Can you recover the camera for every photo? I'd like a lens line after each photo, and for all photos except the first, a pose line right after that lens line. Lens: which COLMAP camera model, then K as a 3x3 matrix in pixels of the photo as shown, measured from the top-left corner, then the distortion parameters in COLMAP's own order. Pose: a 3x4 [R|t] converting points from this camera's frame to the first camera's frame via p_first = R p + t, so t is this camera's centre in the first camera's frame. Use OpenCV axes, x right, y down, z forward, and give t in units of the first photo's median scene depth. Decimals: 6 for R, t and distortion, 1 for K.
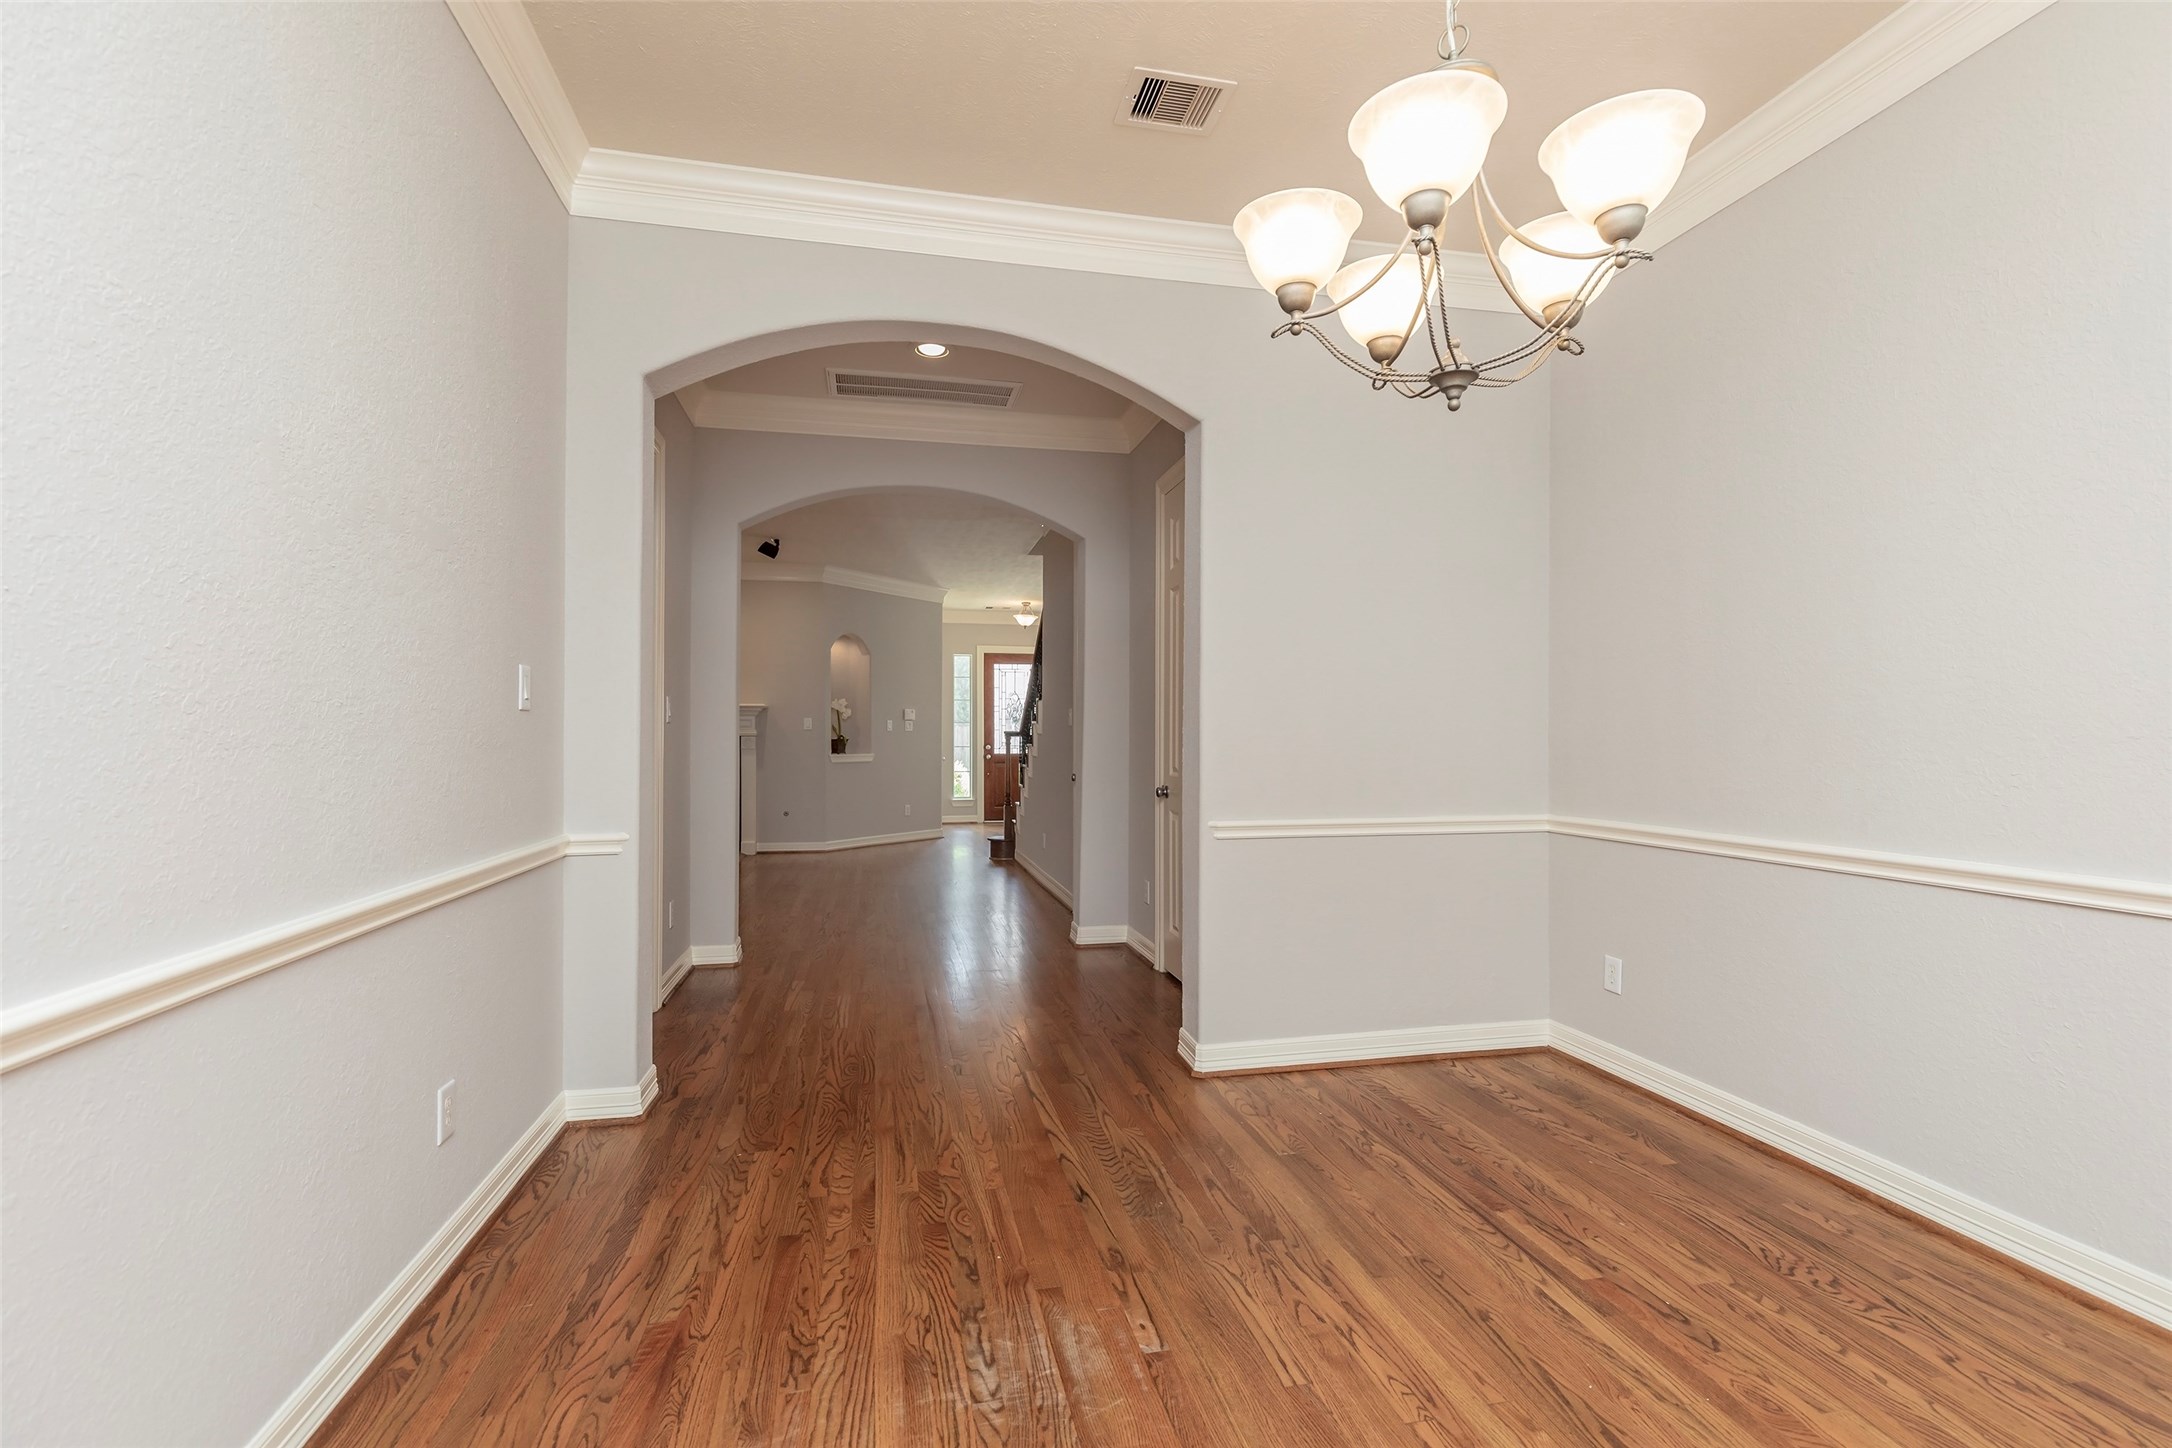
lens RADIAL K [[998.2, 0, 1094.8], [0, 998.2, 730.9], [0, 0, 1]] dist [0.005553, -0.001748]
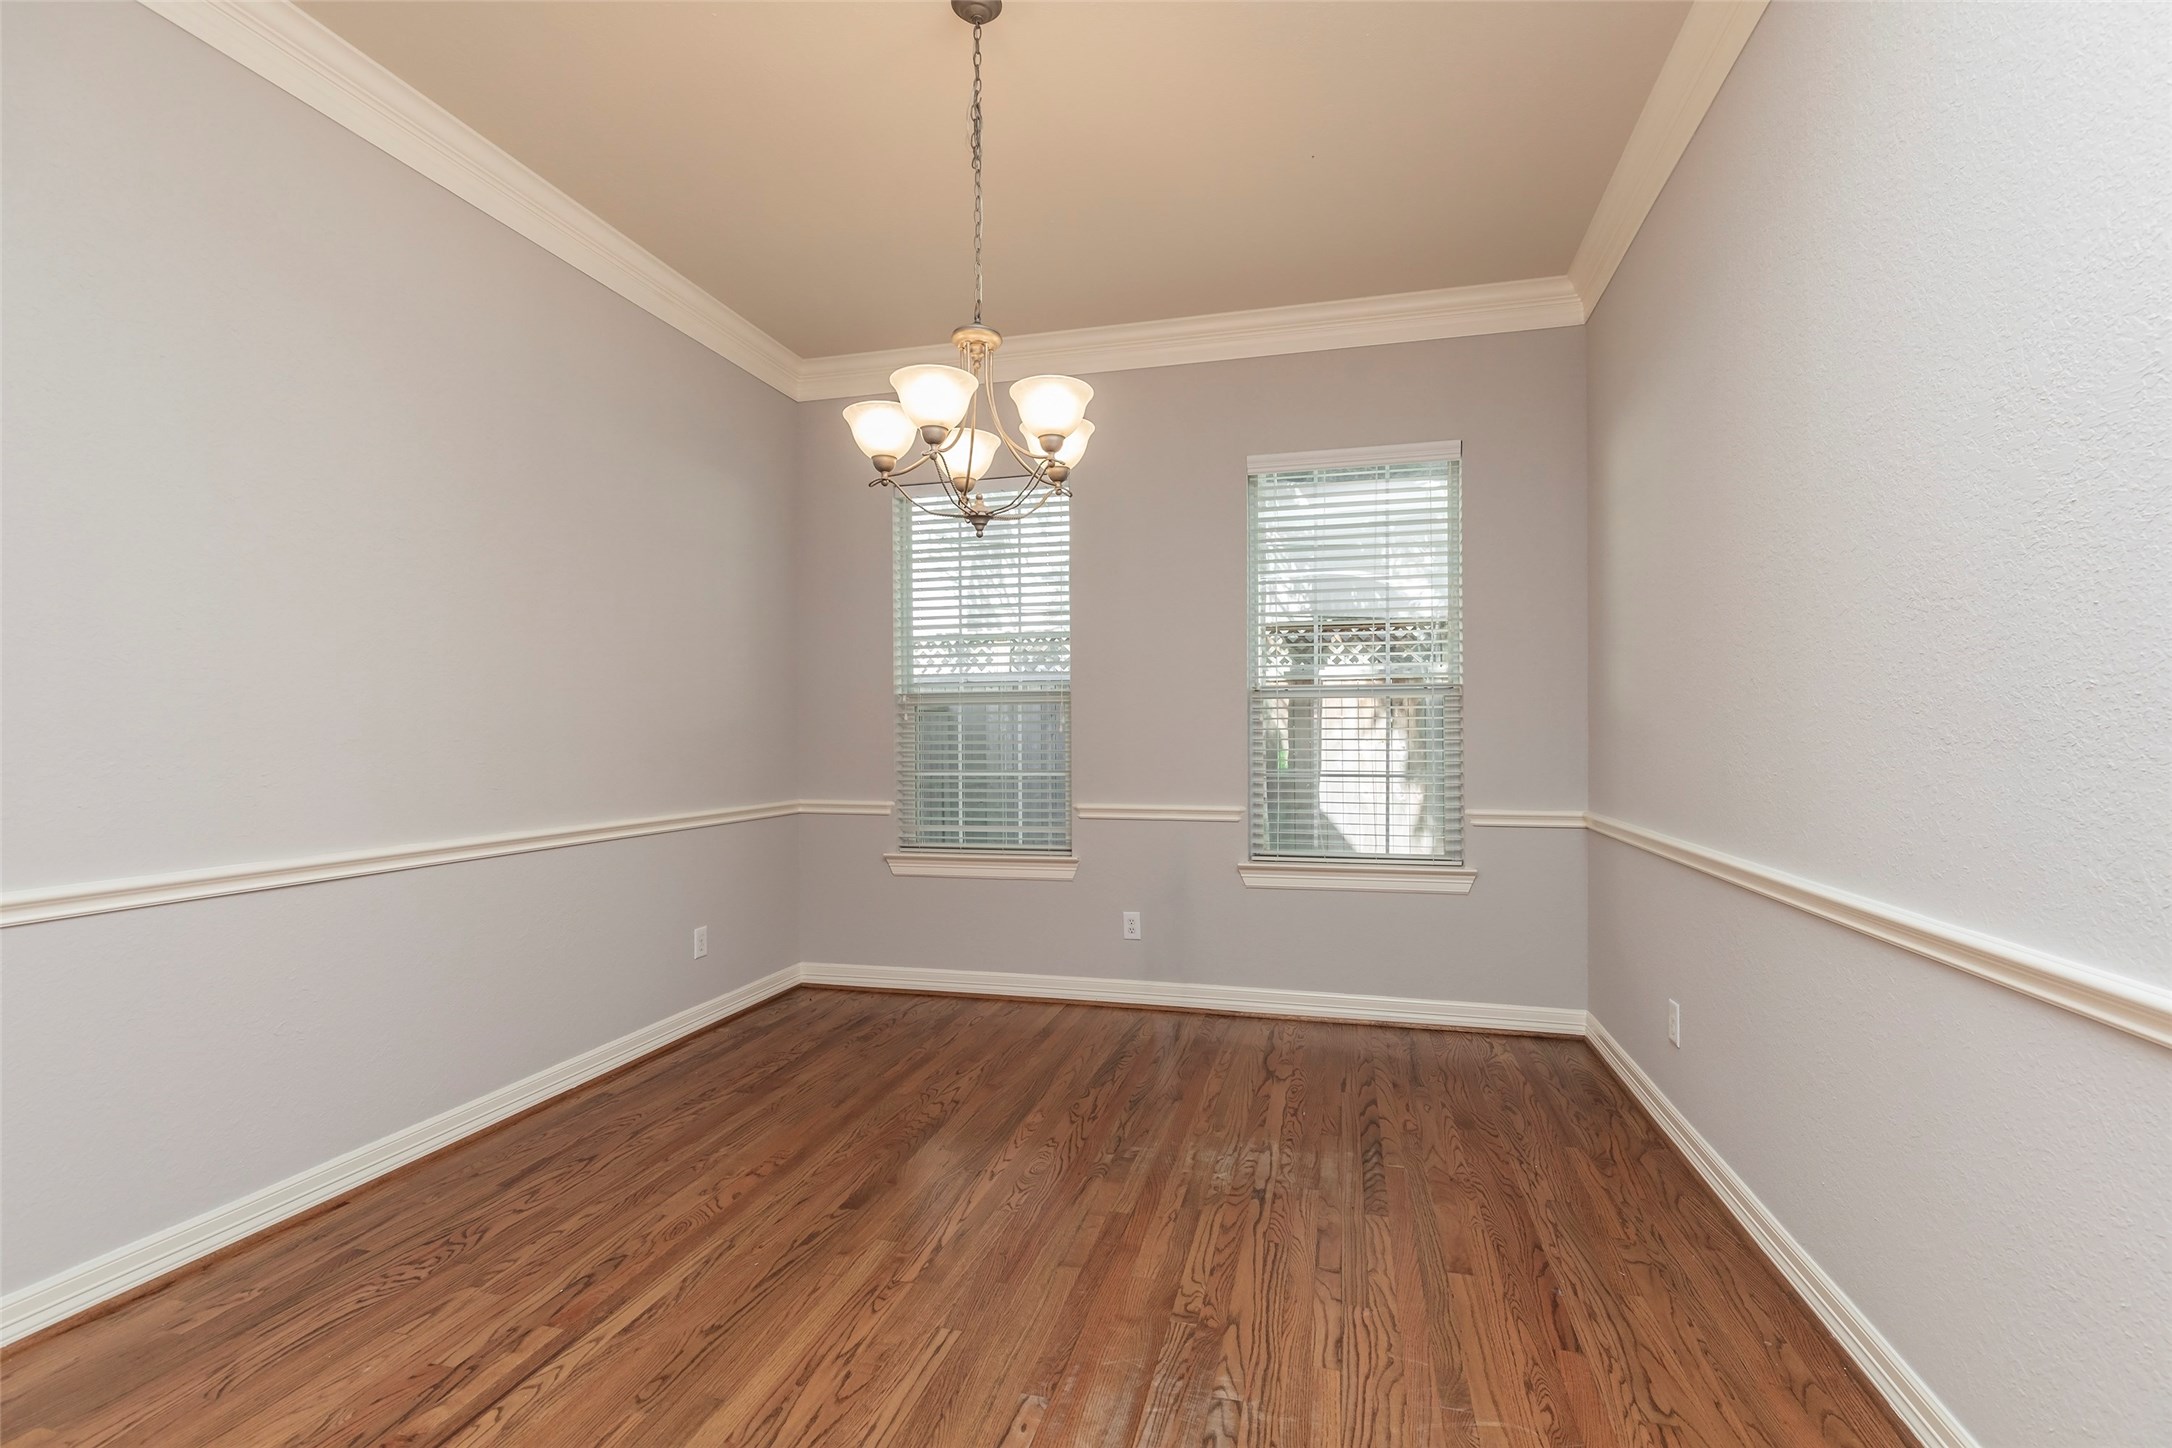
lens RADIAL K [[998.2, 0, 1086.3], [0, 998.2, 729.9], [0, 0, 1]] dist [0.005553, -0.001748]
pose [[-0.892271, 0.007887, 0.451432, -0.420401], [0.003640, 0.999941, -0.010276, 0.011145], [-0.451486, -0.007525, -0.892247, 1.880347]]
